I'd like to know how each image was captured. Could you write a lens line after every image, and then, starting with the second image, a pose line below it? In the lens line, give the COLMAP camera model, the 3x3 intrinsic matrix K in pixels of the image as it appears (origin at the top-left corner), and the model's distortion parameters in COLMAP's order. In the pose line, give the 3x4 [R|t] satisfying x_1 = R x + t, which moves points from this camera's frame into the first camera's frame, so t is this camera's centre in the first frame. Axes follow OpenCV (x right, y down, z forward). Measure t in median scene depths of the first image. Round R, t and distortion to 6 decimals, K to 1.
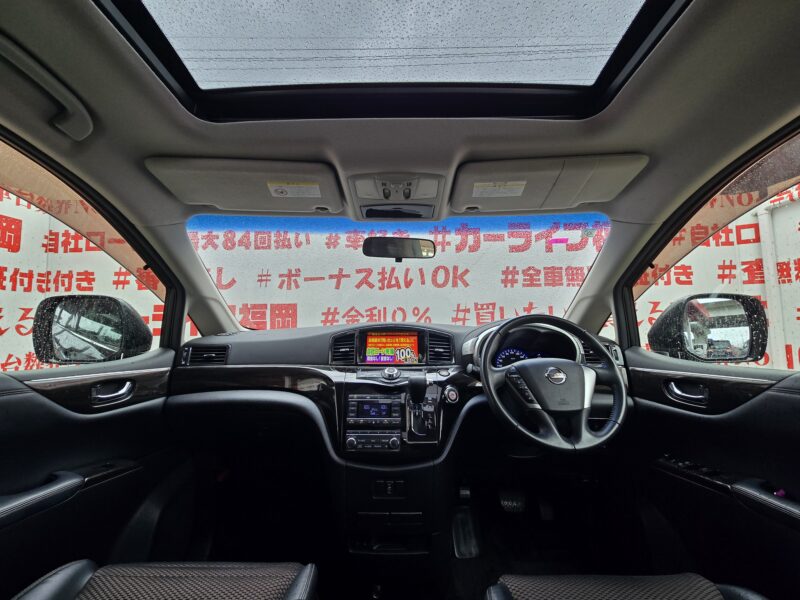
lens RADIAL K [[322.4, 0, 400.0], [0, 322.4, 300.0], [0, 0, 1]] dist [-0.003643, -0.000763]
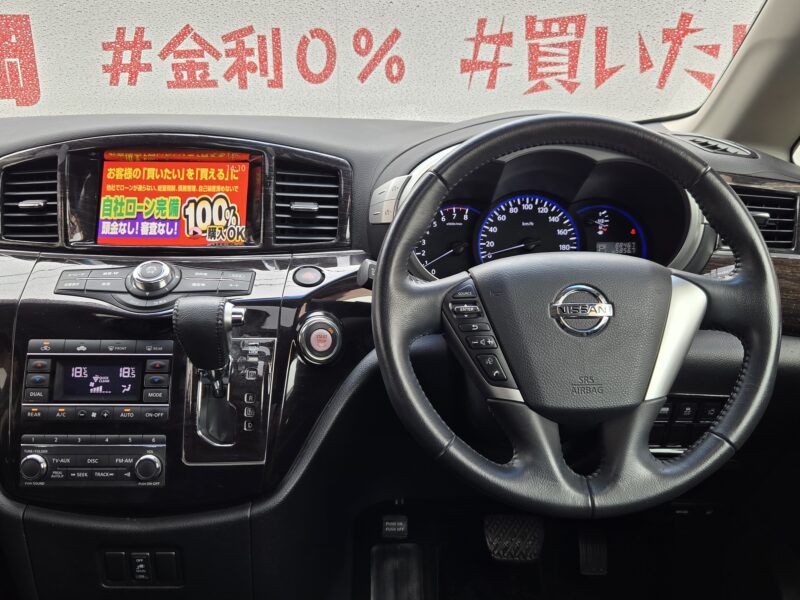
lens RADIAL K [[780.8, 0, 400.0], [0, 780.8, 300.0], [0, 0, 1]] dist [0.052691, -0.008835]
pose [[0.999991, 0.003846, 0.001972, 0.222119], [-0.004306, 0.925833, 0.377909, -0.071942], [-0.000372, -0.377914, 0.925840, 0.173297]]
